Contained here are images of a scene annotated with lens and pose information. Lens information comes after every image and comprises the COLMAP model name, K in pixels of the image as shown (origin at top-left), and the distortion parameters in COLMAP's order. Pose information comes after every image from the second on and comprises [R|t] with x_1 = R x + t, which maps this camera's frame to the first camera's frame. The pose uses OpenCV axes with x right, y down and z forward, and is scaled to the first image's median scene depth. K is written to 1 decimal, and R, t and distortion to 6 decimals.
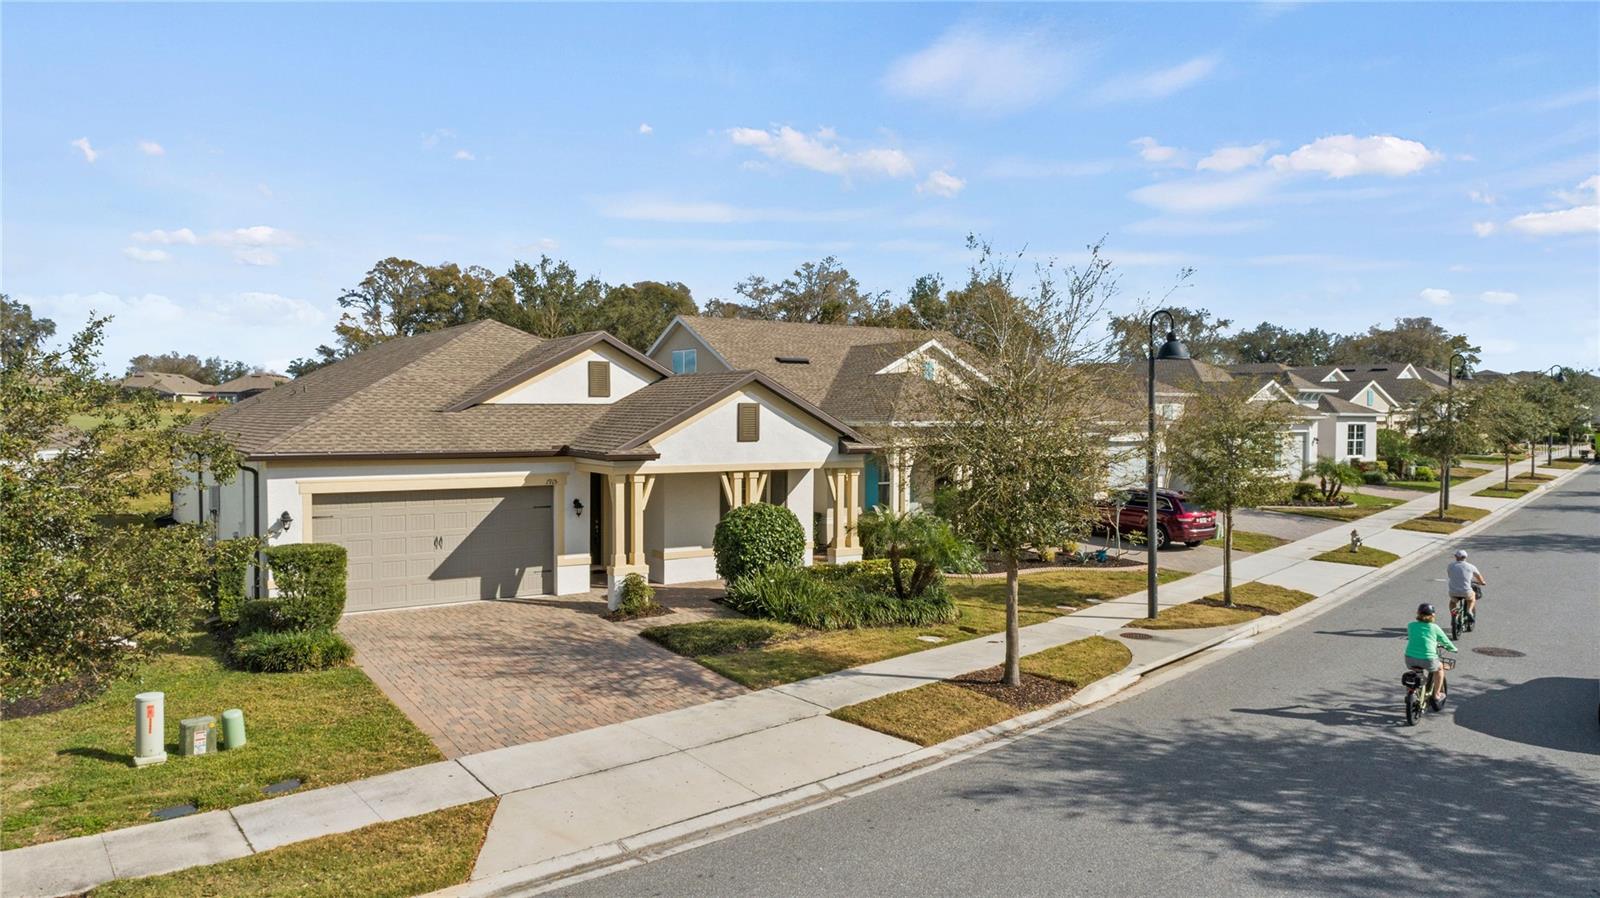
lens RADIAL K [[1077.5, 0, 800.0], [0, 1077.5, 449.0], [0, 0, 1]] dist [-0.000327, 0.005222]
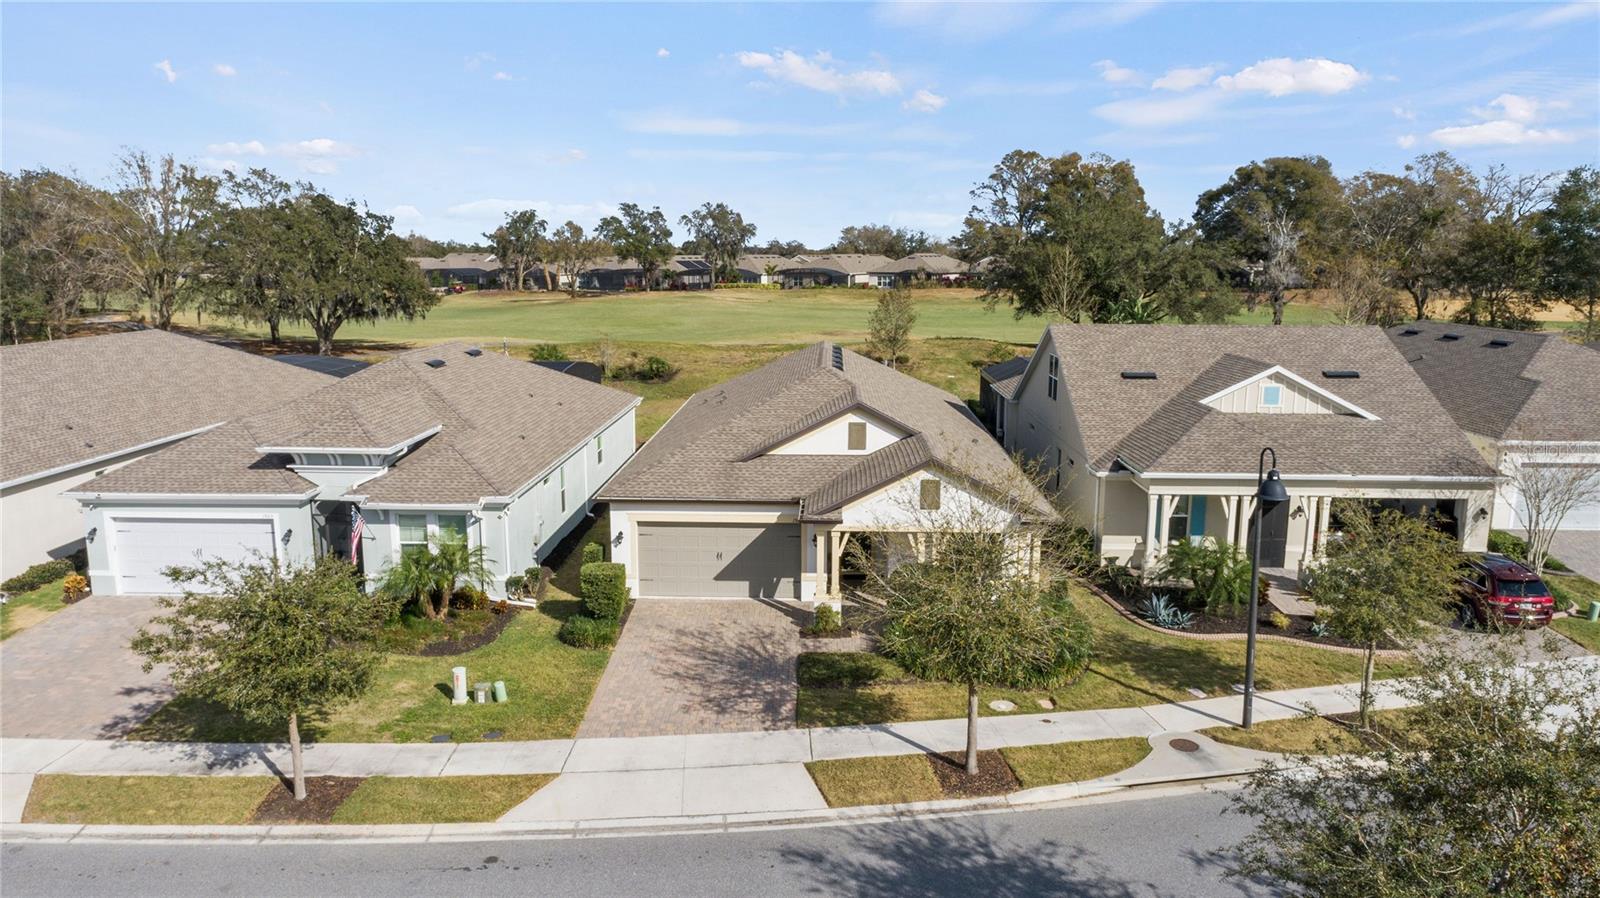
lens RADIAL K [[1077.5, 0, 800.0], [0, 1077.5, 449.0], [0, 0, 1]] dist [-0.000327, 0.005222]
pose [[0.810155, 0.106231, -0.576510, 0.560213], [-0.020282, 0.987934, 0.153540, -0.273511], [0.585865, -0.112698, 0.802535, -0.089366]]
